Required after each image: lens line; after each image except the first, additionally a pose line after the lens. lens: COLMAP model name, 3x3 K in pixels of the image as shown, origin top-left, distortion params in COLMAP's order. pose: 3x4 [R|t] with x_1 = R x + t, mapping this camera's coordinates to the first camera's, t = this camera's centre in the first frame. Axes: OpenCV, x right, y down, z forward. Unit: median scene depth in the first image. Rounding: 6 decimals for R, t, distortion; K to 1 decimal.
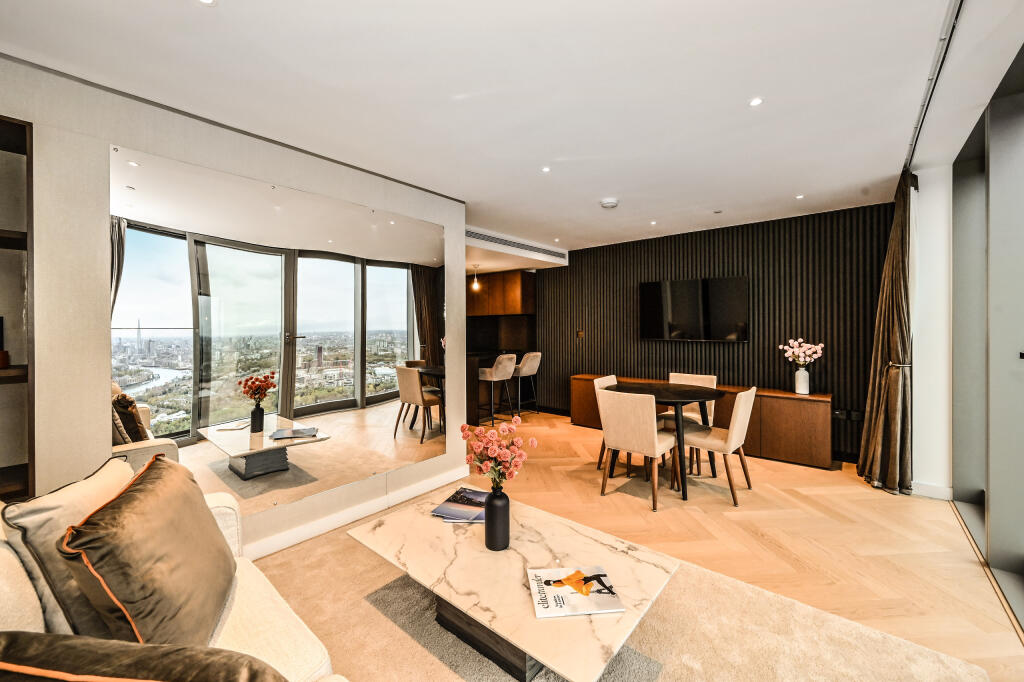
lens RADIAL K [[424.0, 0, 515.9], [0, 424.0, 328.0], [0, 0, 1]] dist [0.001059, 0.000007]
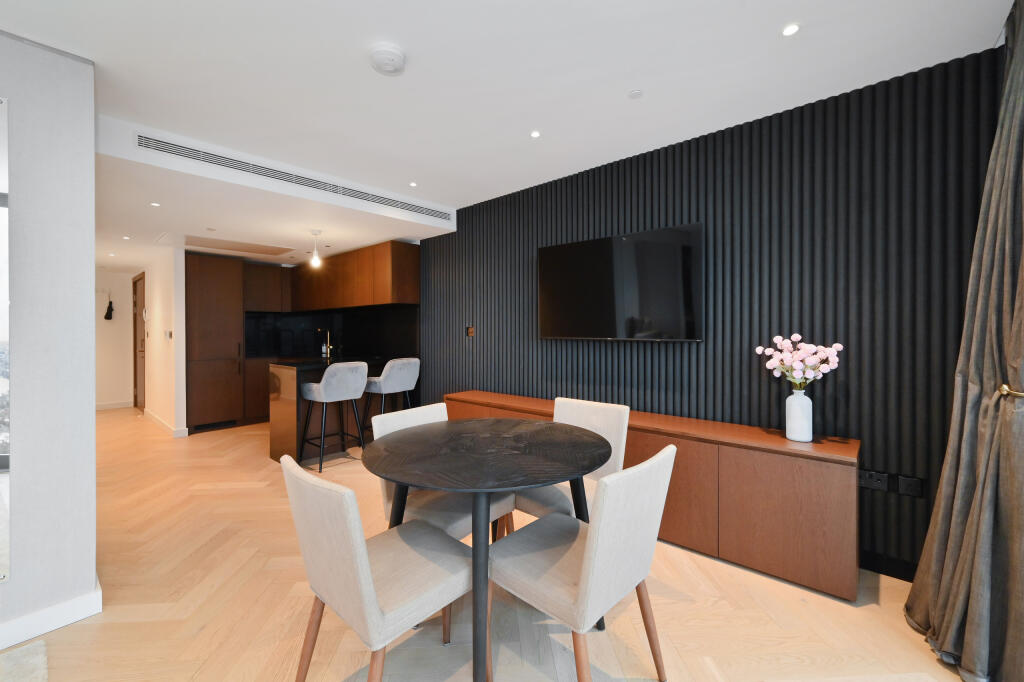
lens RADIAL K [[421.9, 0, 508.3], [0, 421.9, 334.4], [0, 0, 1]] dist [-0.001170, 0.000197]
pose [[0.998768, -0.005070, -0.049359, 0.343025], [0.005552, 0.999938, 0.009633, 0.018648], [0.049307, -0.009896, 0.998735, 0.465421]]
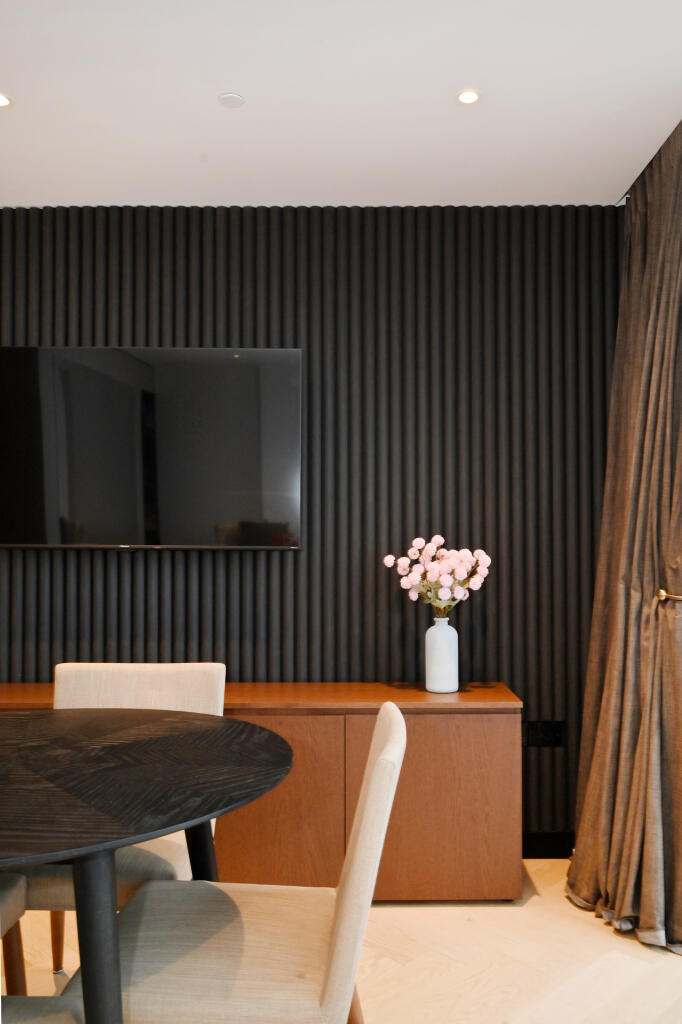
lens RADIAL K [[837.8, 0, 341.5], [0, 837.8, 537.0], [0, 0, 1]] dist [-0.001984, -0.007568]
pose [[0.777785, 0.011275, 0.628430, 0.169309], [0.000078, 0.999837, -0.018035, 0.038826], [-0.628531, 0.014077, 0.777657, 0.505187]]
